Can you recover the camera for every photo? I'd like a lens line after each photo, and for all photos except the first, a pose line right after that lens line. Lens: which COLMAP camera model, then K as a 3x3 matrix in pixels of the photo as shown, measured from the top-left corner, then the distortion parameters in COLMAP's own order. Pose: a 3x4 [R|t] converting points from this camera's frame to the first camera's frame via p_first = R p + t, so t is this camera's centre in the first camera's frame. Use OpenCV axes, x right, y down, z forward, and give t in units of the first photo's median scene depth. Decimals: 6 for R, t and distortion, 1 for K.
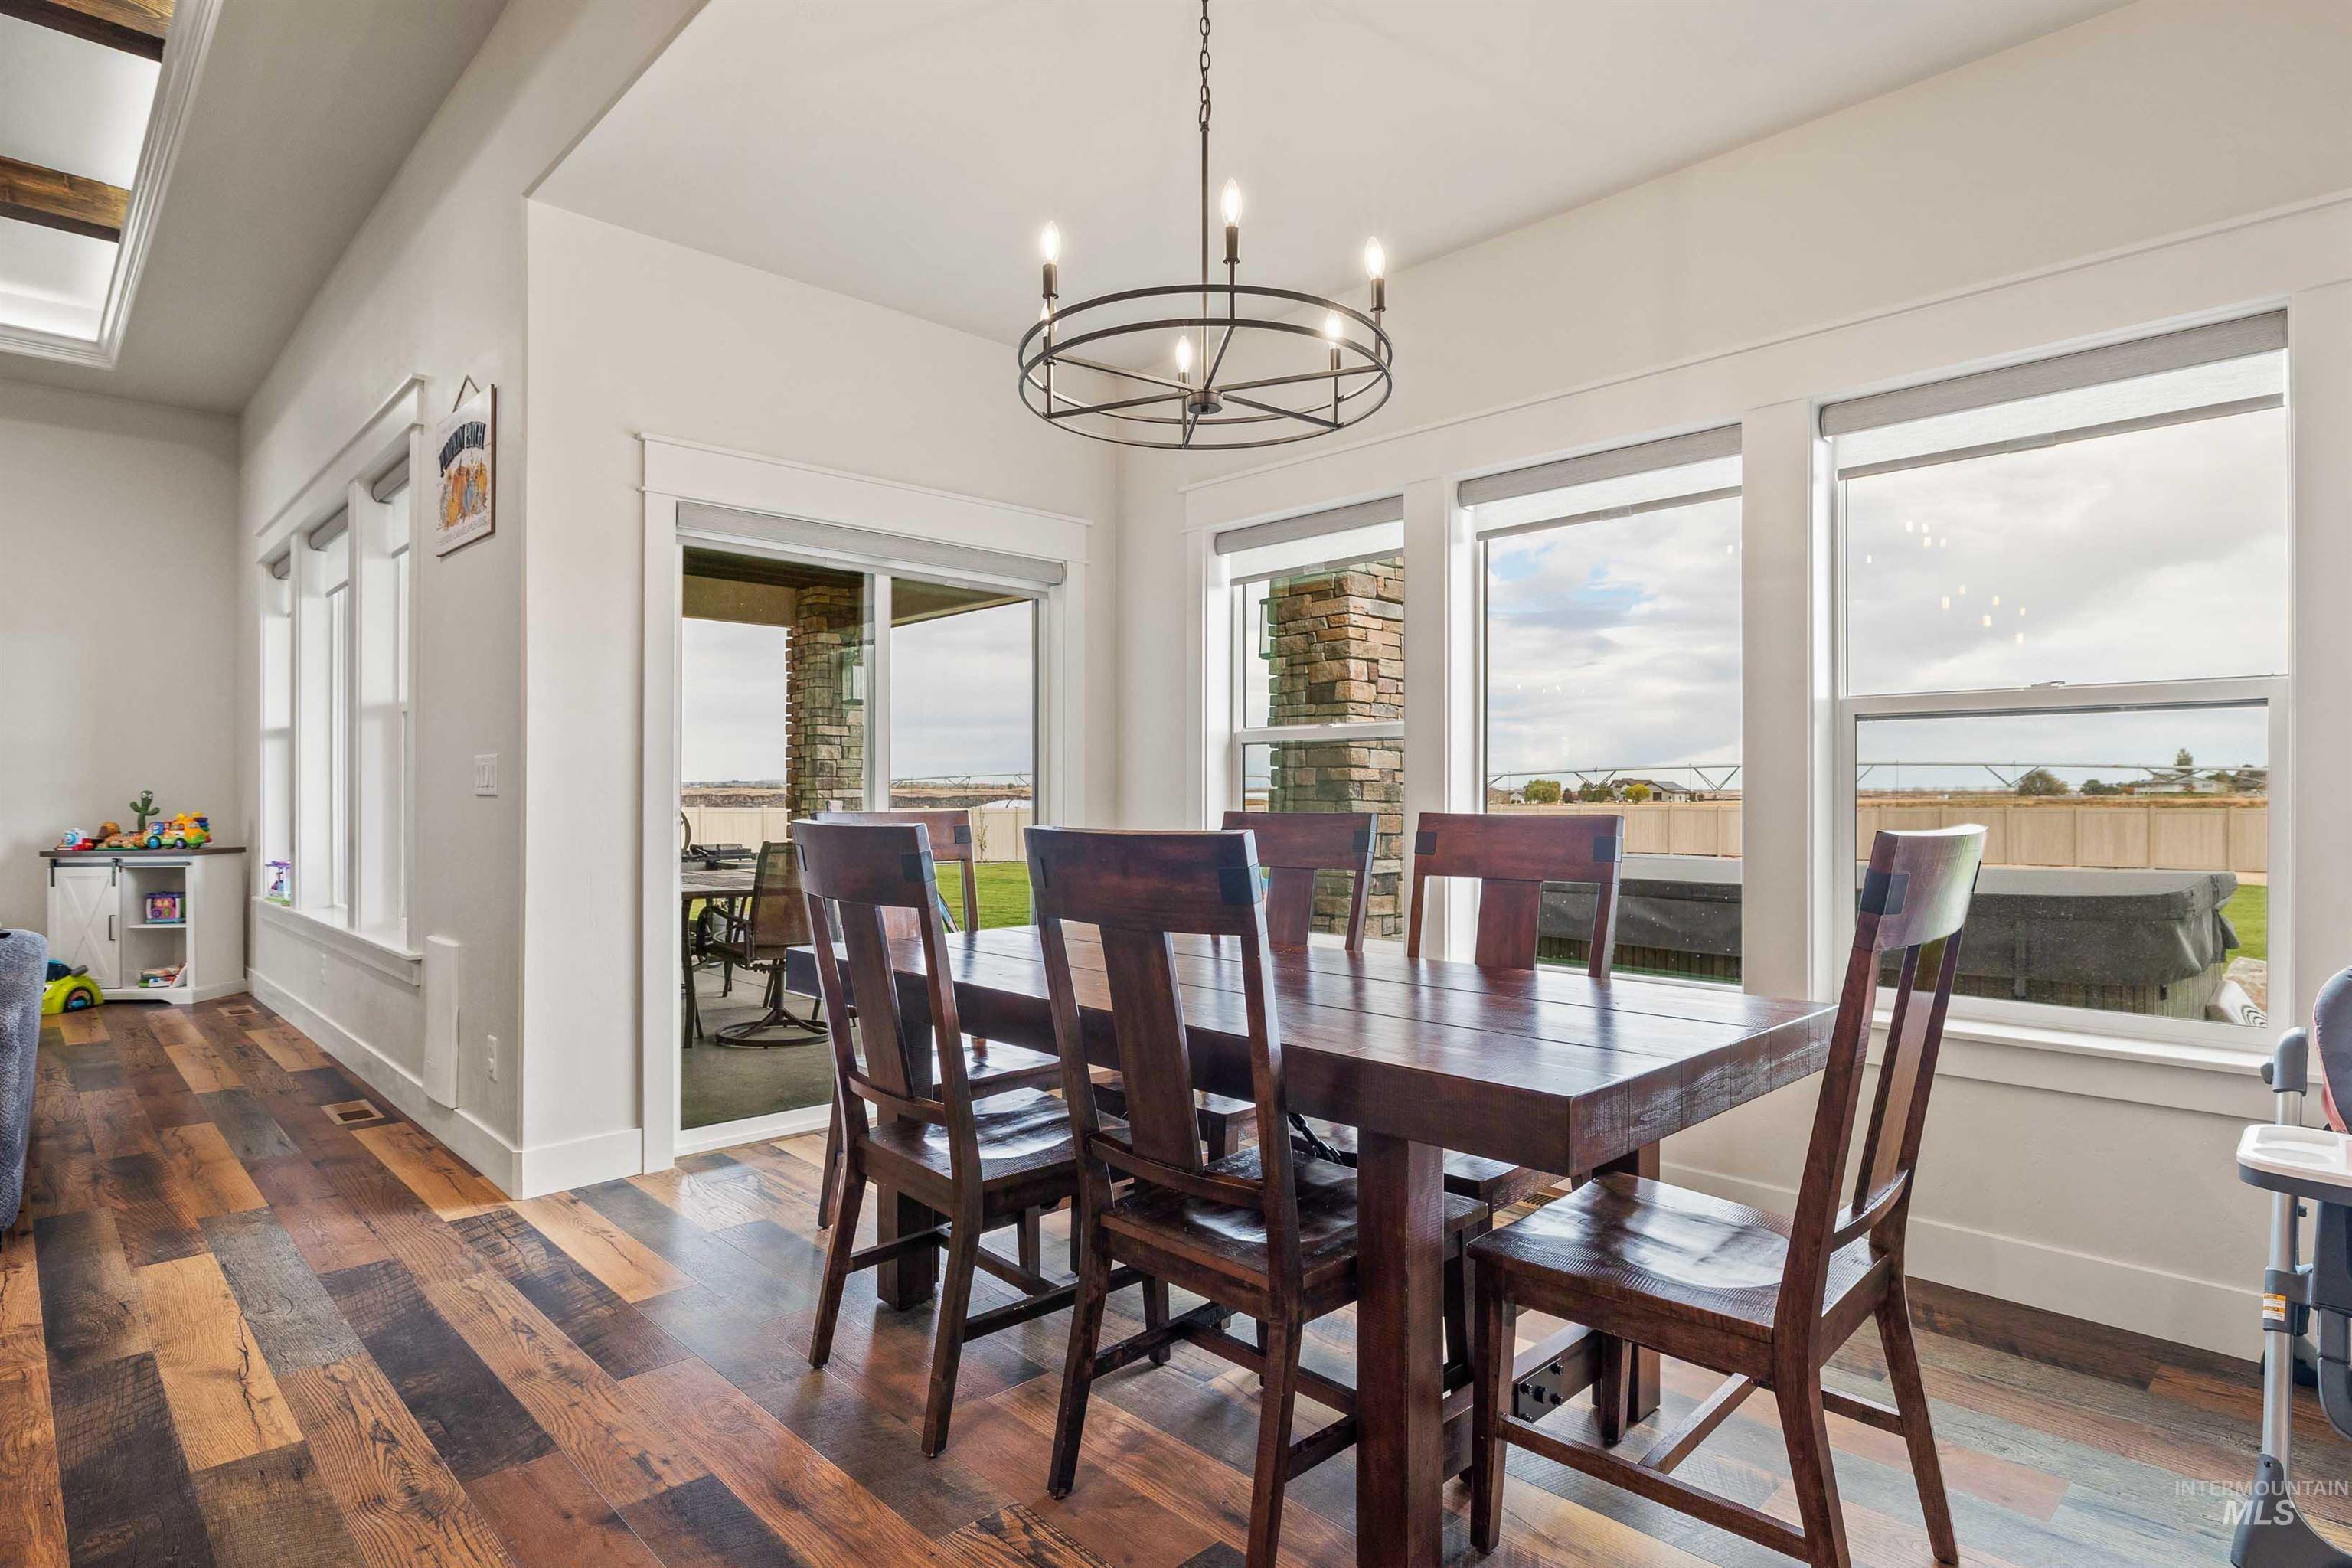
lens RADIAL K [[1240.4, 0, 1176.0], [0, 1240.4, 784.0], [0, 0, 1]] dist [-0.001573, -0.001433]
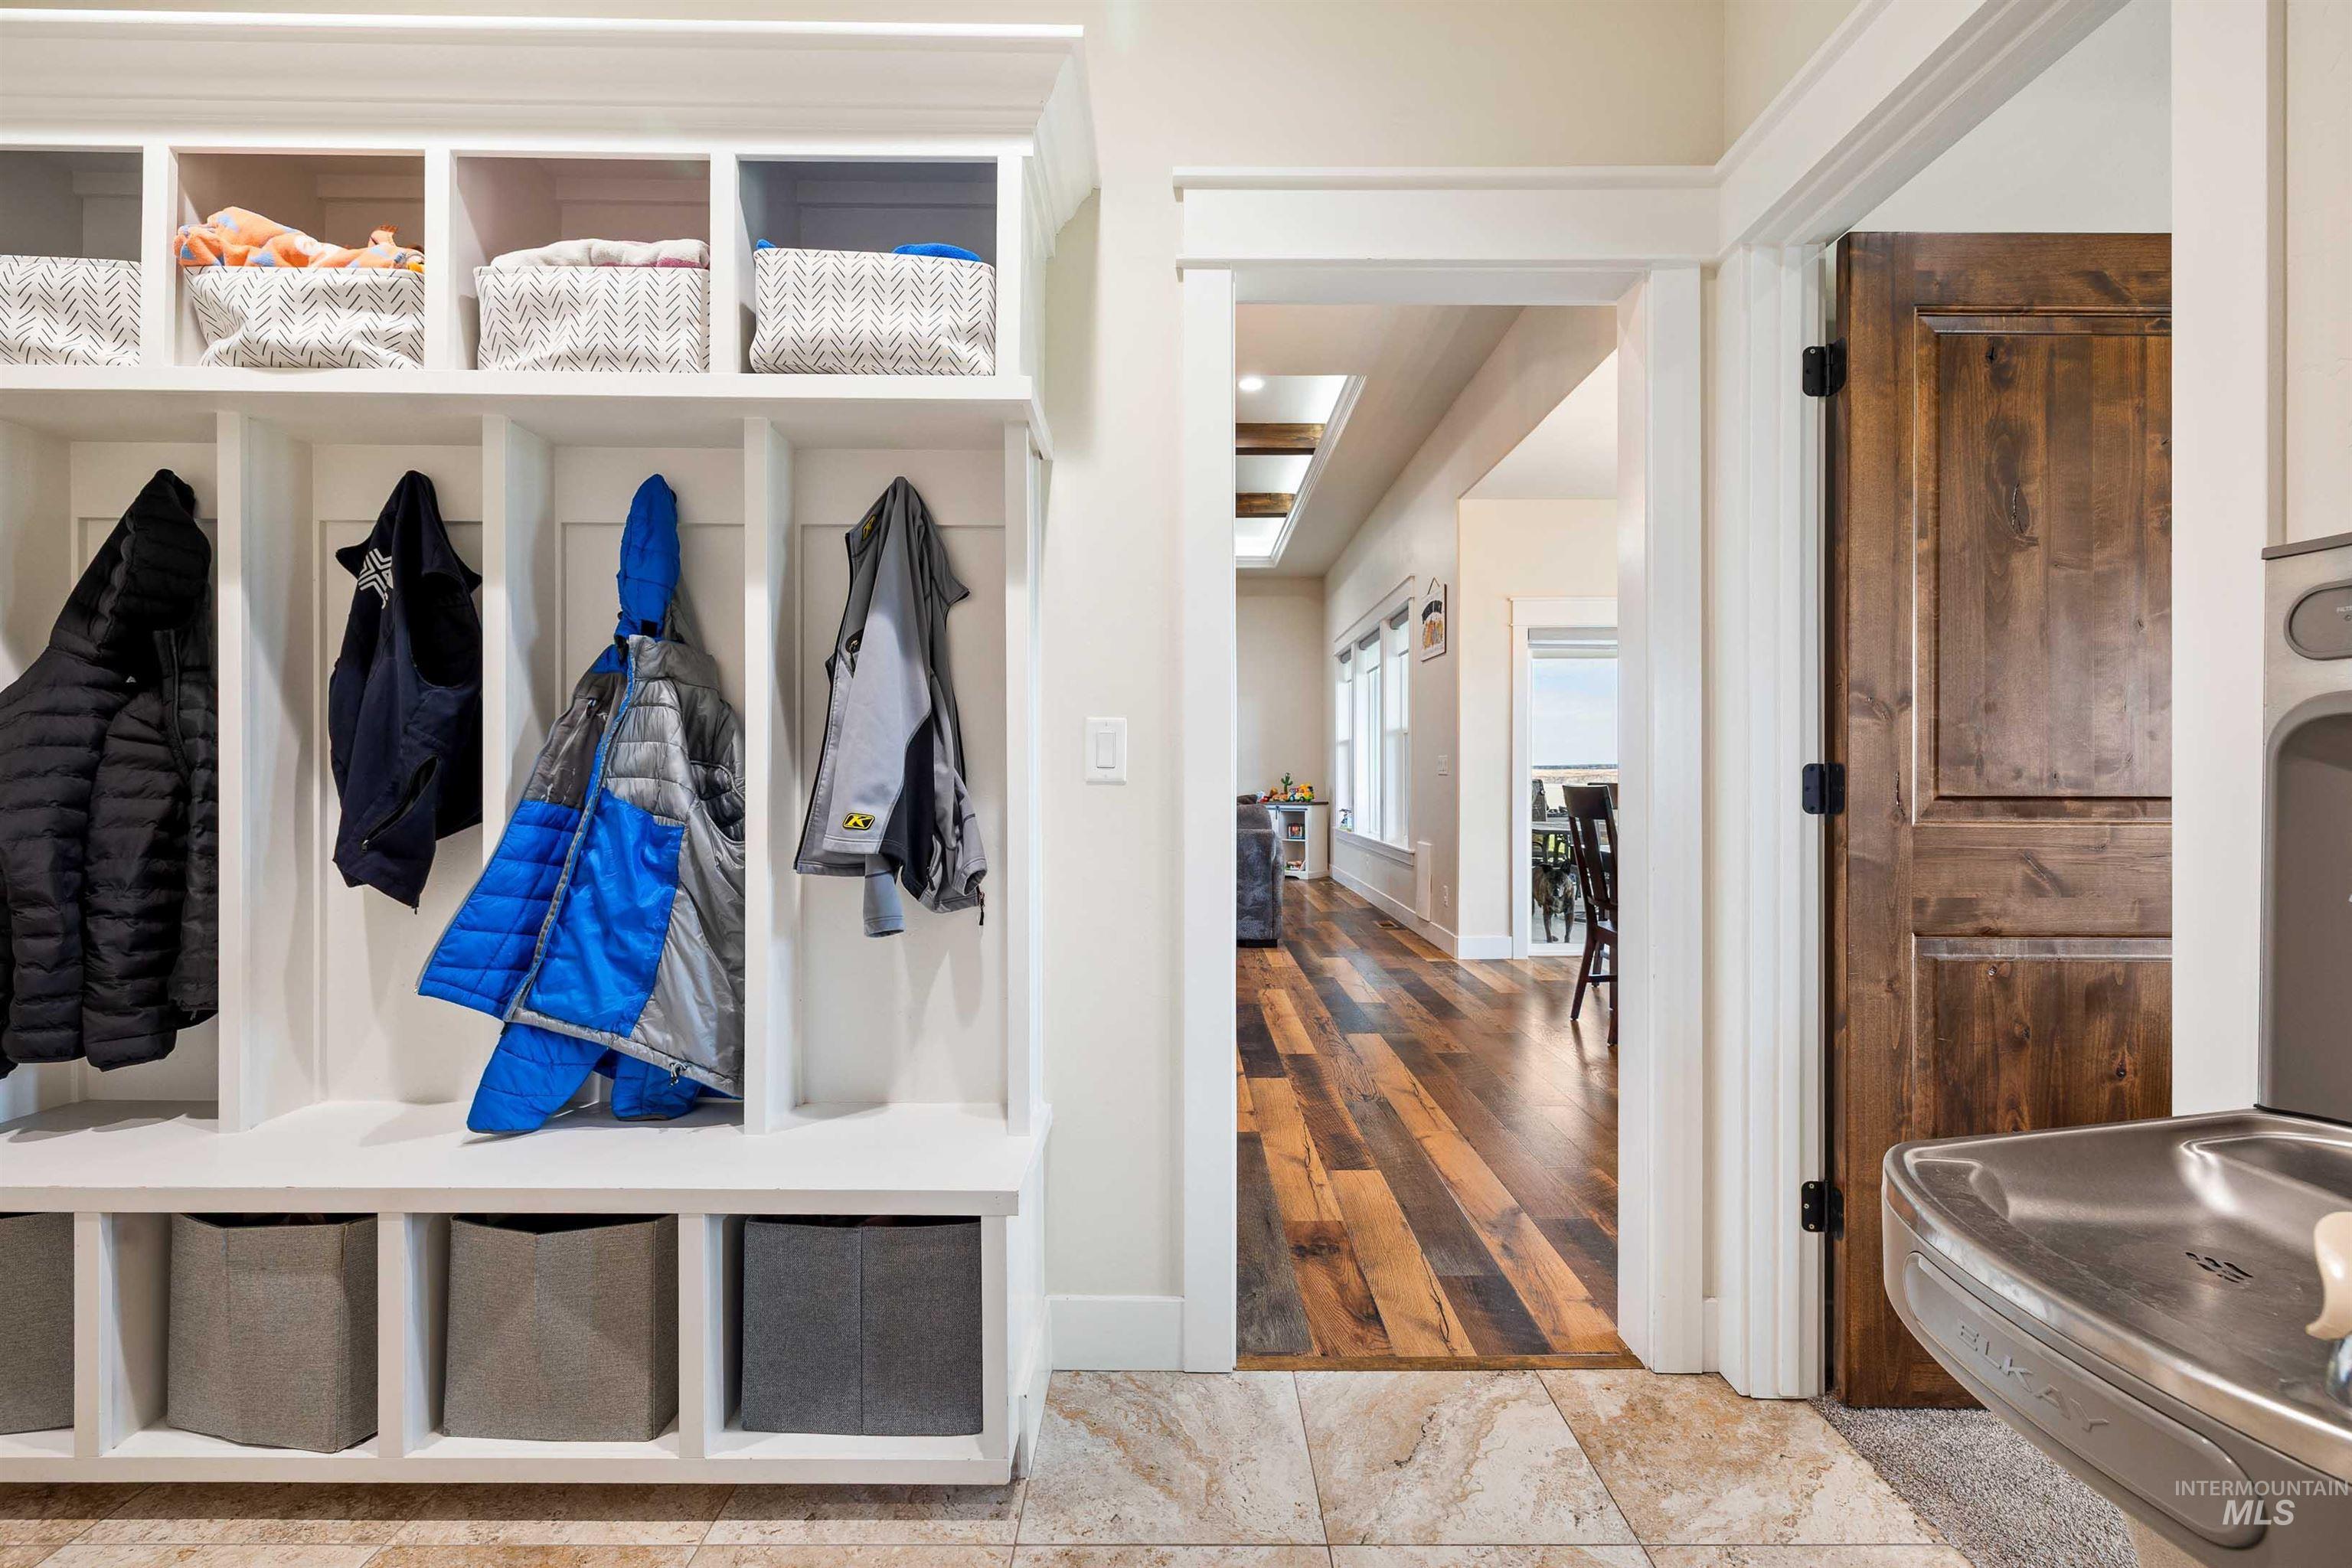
lens RADIAL K [[981.0, 0, 1176.0], [0, 981.0, 784.0], [0, 0, 1]] dist [-0.001276, -0.000227]
pose [[0.718435, 0.006593, -0.695563, 0.180300], [0.005040, 0.999880, 0.014683, -0.000941], [0.695575, -0.014054, 0.718316, -0.333245]]
